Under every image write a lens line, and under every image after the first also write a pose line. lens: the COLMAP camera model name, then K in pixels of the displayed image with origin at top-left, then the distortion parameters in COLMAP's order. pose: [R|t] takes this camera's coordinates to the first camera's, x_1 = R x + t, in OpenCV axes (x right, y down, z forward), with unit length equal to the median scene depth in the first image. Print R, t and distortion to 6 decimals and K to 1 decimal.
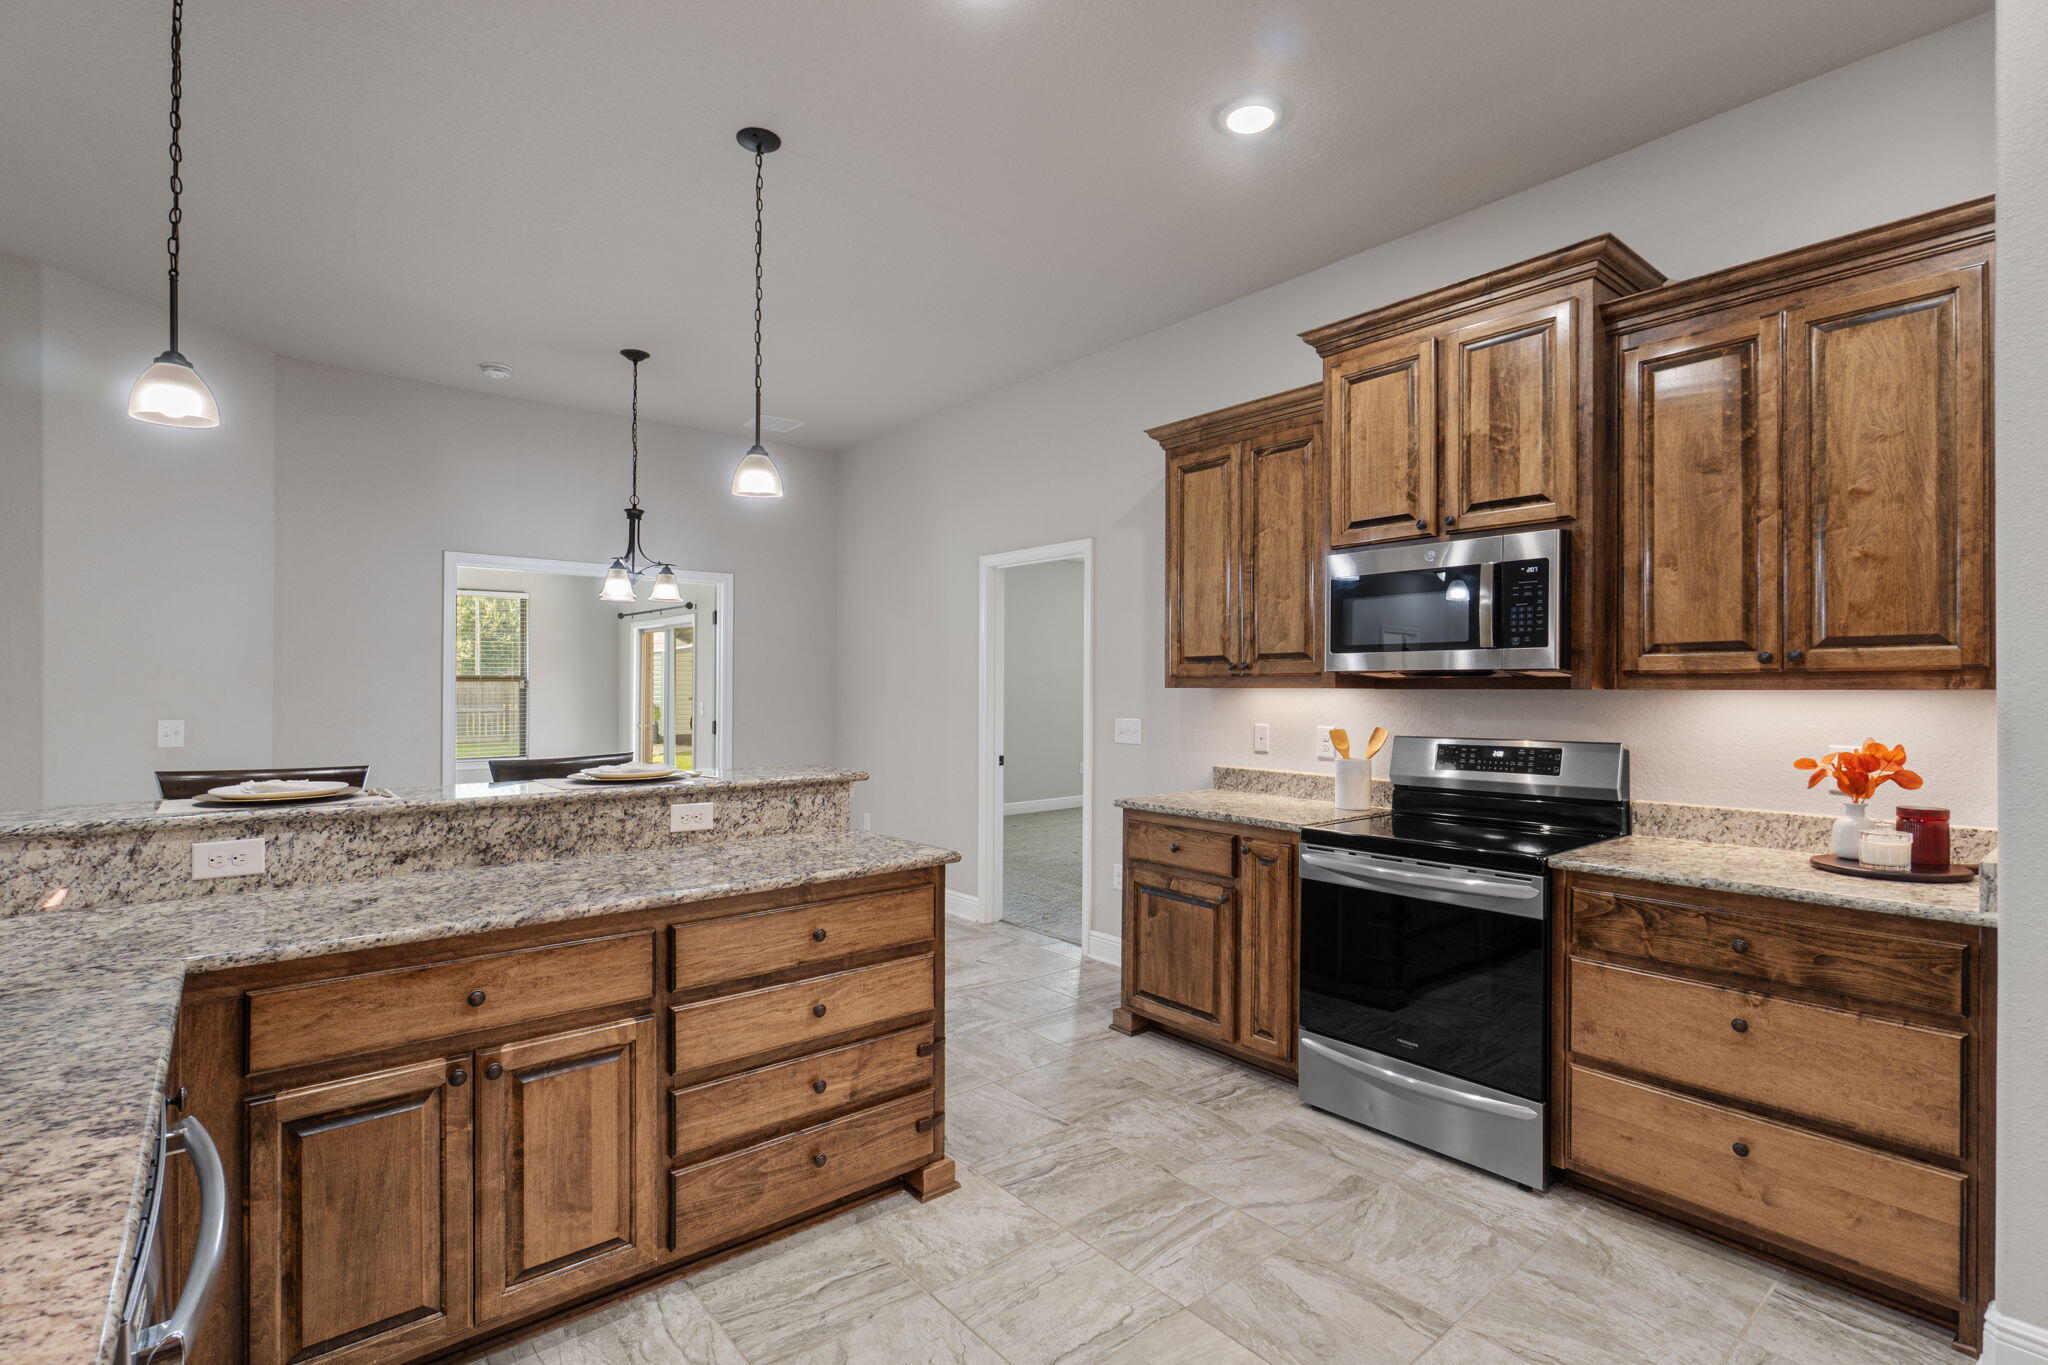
lens RADIAL K [[940.3, 0, 1055.3], [0, 940.3, 685.5], [0, 0, 1]] dist [-0.005765, 0.000877]
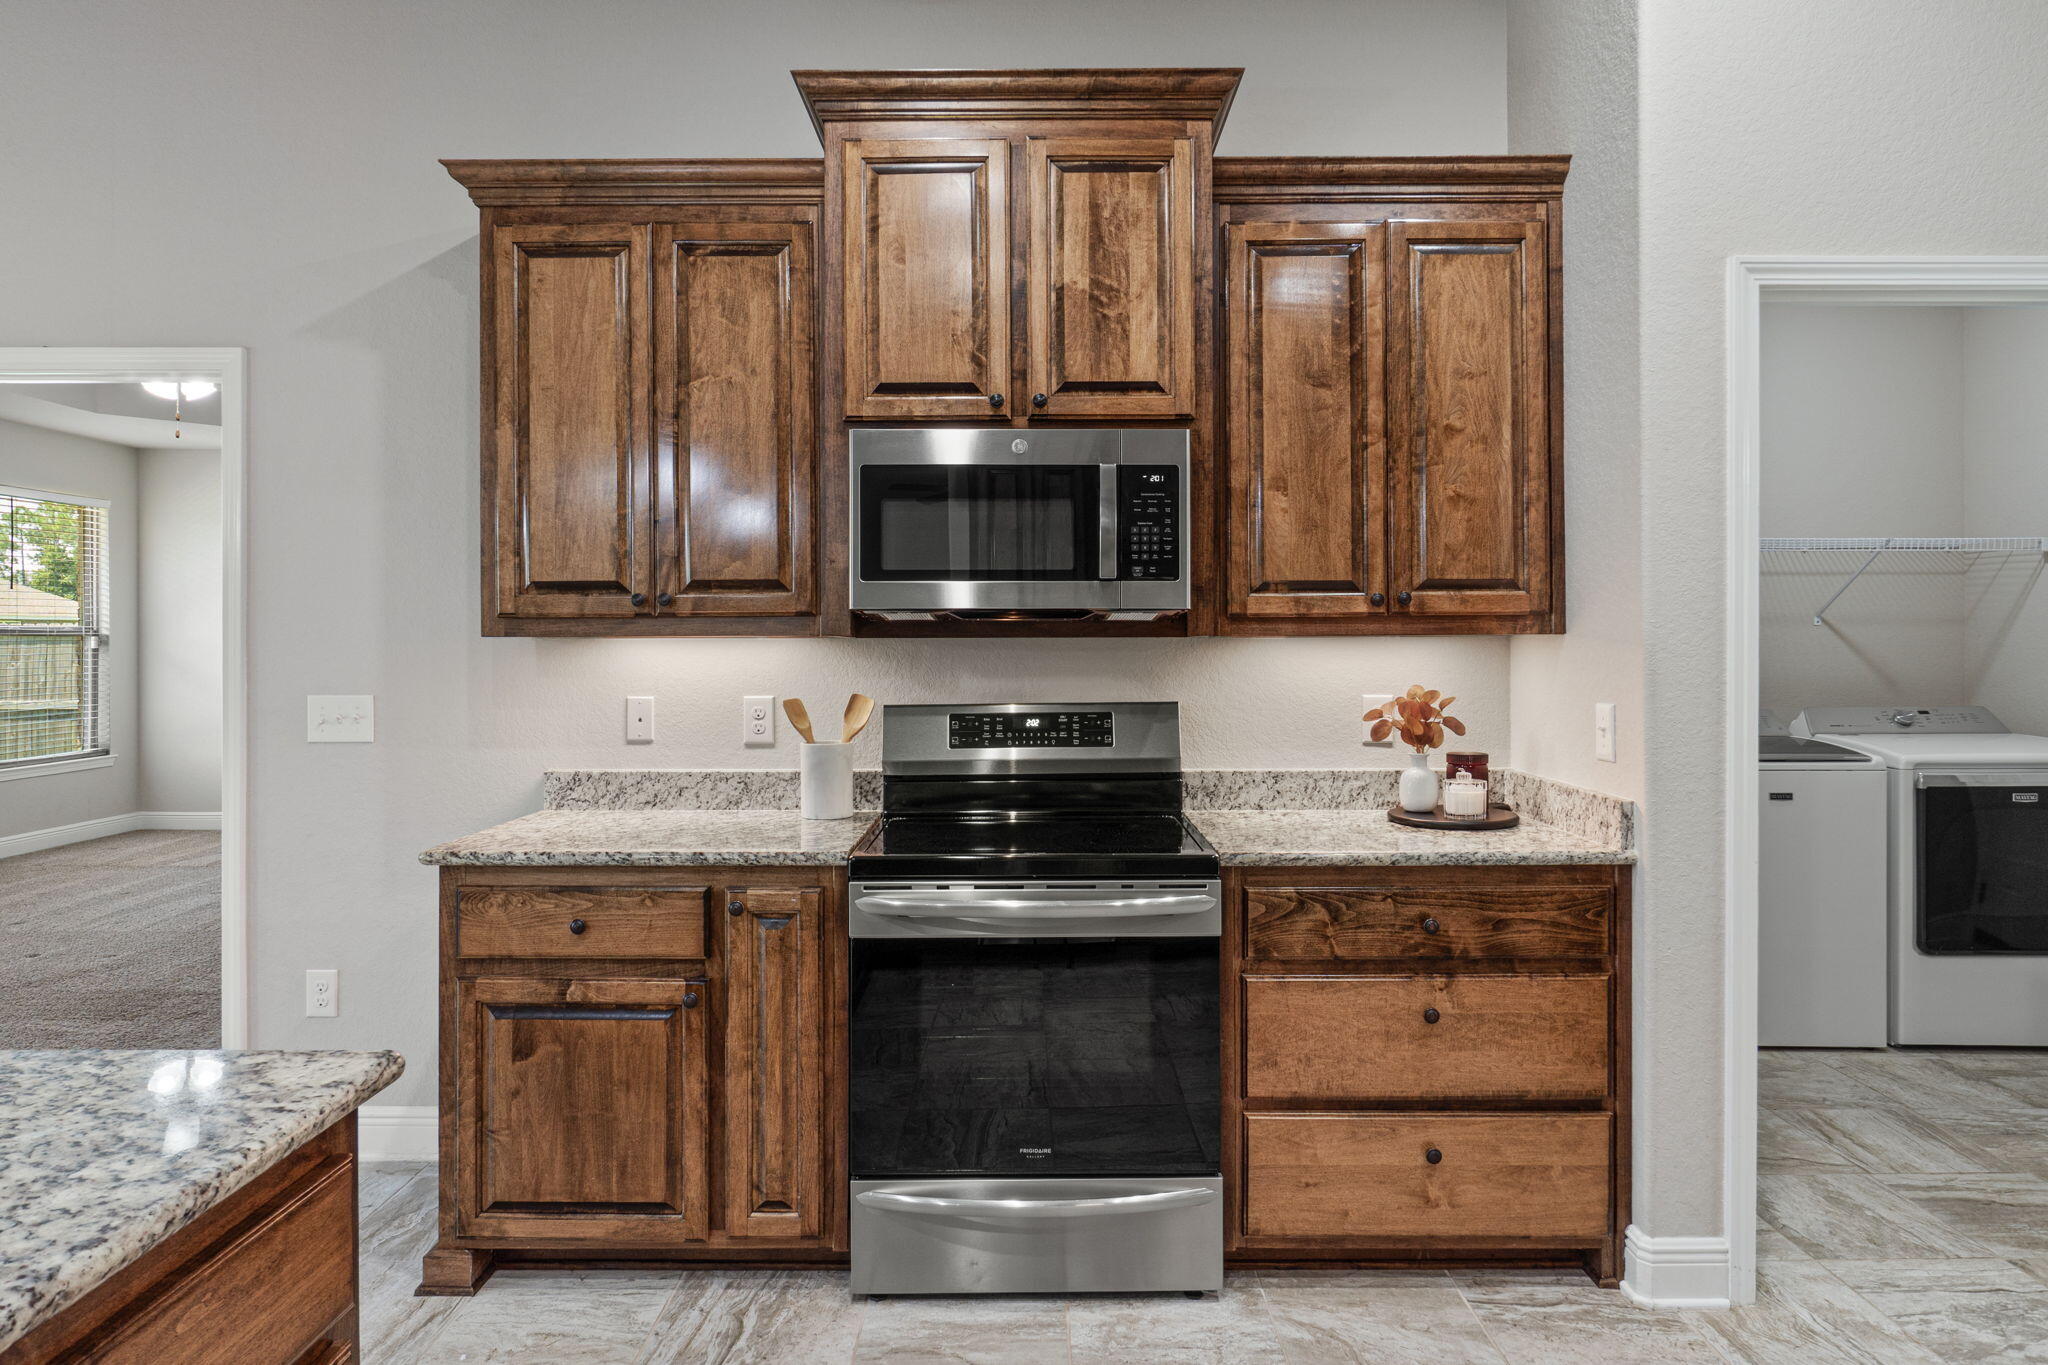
lens RADIAL K [[1145.3, 0, 1003.0], [0, 1145.3, 650.0], [0, 0, 1]] dist [-0.007052, -0.000470]
pose [[0.661686, -0.006553, 0.749753, -0.259087], [0.002068, 0.999974, 0.006914, 0.008671], [-0.749779, -0.003025, 0.661682, 0.454299]]
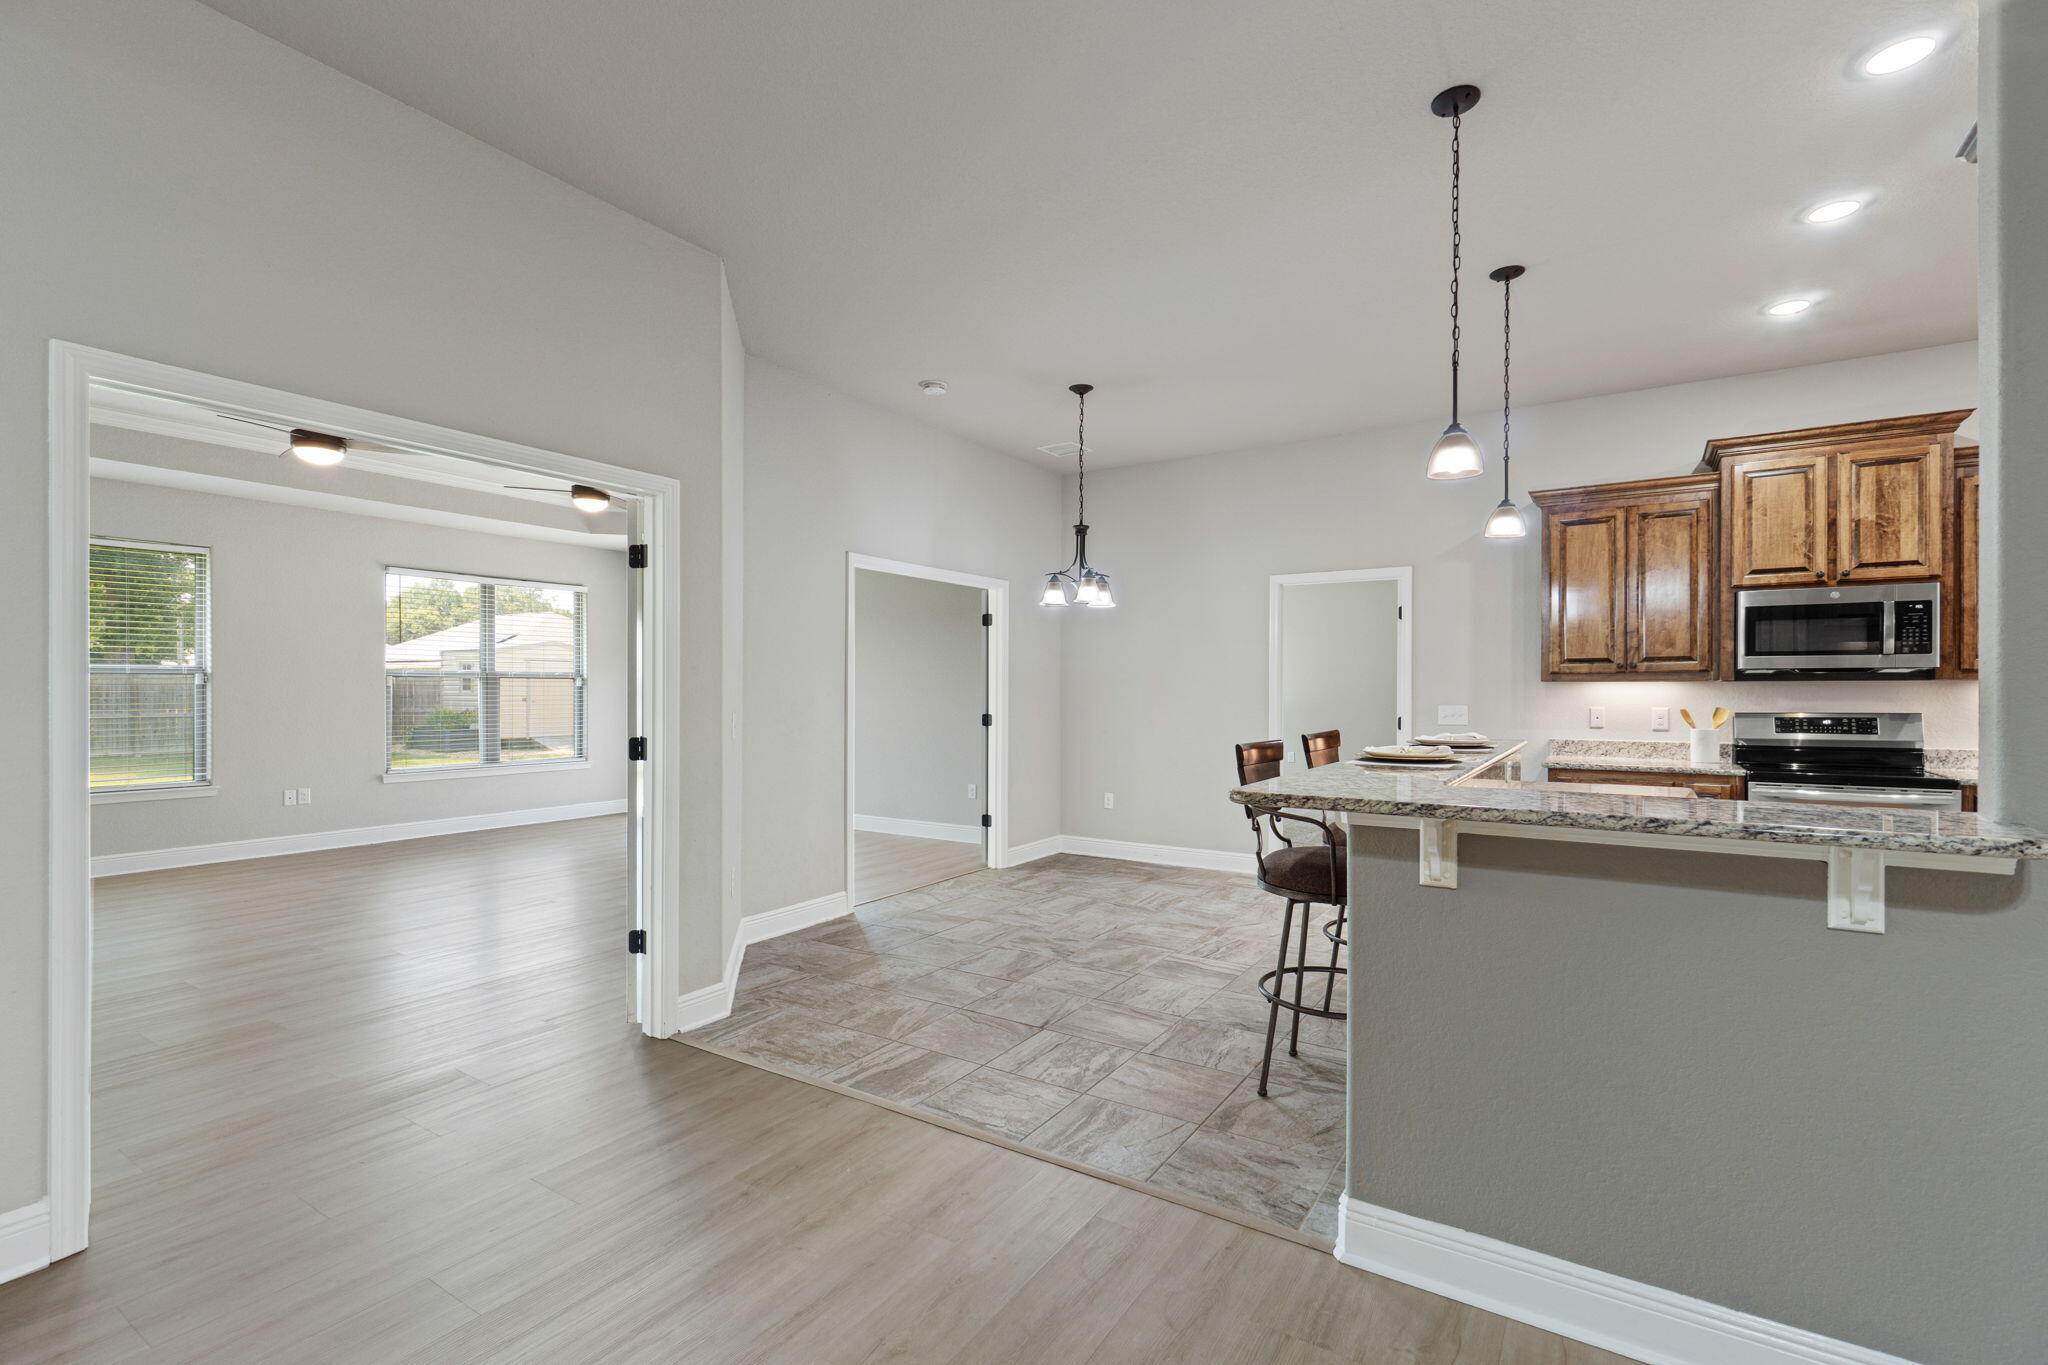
lens RADIAL K [[894.7, 0, 1038.5], [0, 894.7, 697.6], [0, 0, 1]] dist [-0.002834, 0.000270]
pose [[0.956356, -0.004341, 0.292171, -1.347096], [0.001582, 0.999952, 0.009679, 0.017312], [-0.292199, -0.008794, 0.956317, -0.040899]]
